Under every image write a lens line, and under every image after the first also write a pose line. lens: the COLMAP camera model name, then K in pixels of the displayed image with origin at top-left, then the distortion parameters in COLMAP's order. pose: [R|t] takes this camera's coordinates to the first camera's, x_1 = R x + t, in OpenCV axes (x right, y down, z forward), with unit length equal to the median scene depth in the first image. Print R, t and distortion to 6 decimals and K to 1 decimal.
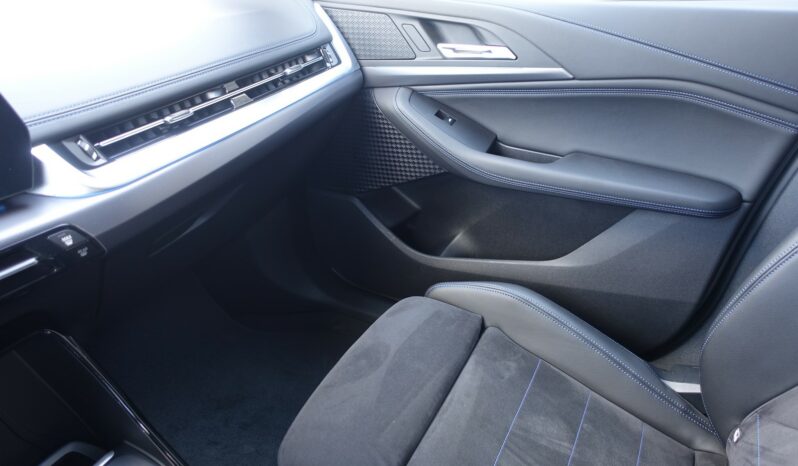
lens RADIAL K [[546.1, 0, 399.0], [0, 546.1, 233.0], [0, 0, 1]] dist [-0.005033, 0.000138]
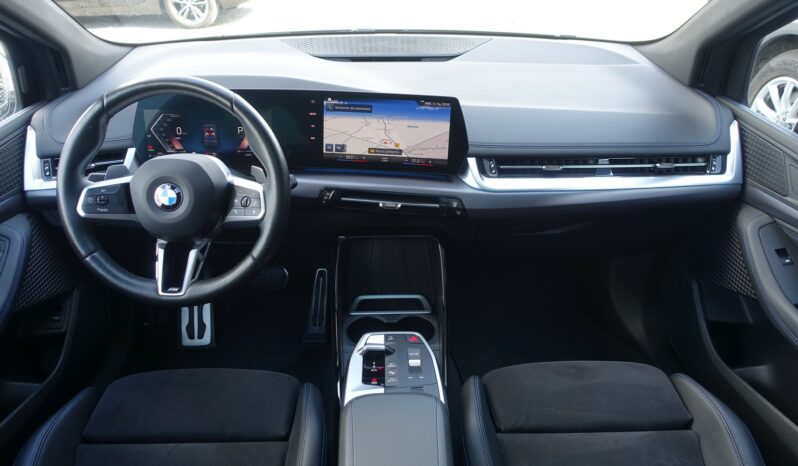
lens RADIAL K [[546.1, 0, 399.0], [0, 546.1, 233.0], [0, 0, 1]] dist [-0.005033, 0.000138]
pose [[0.501719, 0.464868, -0.729504, 0.540047], [-0.460069, 0.857561, 0.230056, -0.174588], [0.732540, 0.220198, 0.644126, -0.291459]]
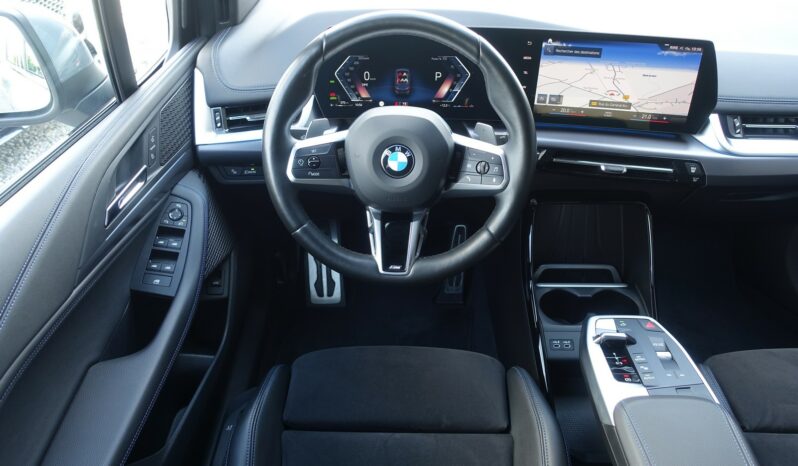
lens RADIAL K [[546.1, 0, 399.0], [0, 546.1, 233.0], [0, 0, 1]] dist [-0.005033, 0.000138]
pose [[0.467999, 0.562278, -0.681777, 0.167734], [-0.468054, 0.812095, 0.348464, 0.007231], [0.749601, 0.156027, 0.643237, -0.520906]]
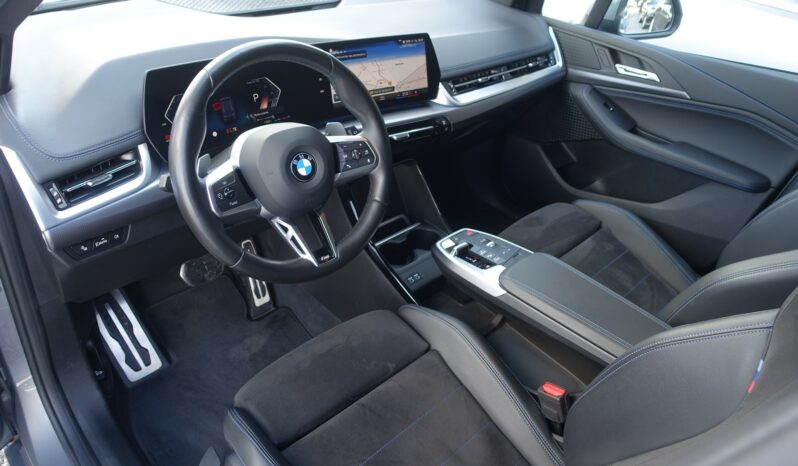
lens RADIAL K [[546.1, 0, 399.0], [0, 546.1, 233.0], [0, 0, 1]] dist [-0.005033, 0.000138]
pose [[0.948619, 0.246809, -0.198007, -0.121278], [-0.237442, 0.968868, 0.070113, 0.243318], [0.209147, -0.019496, 0.977690, -0.959568]]
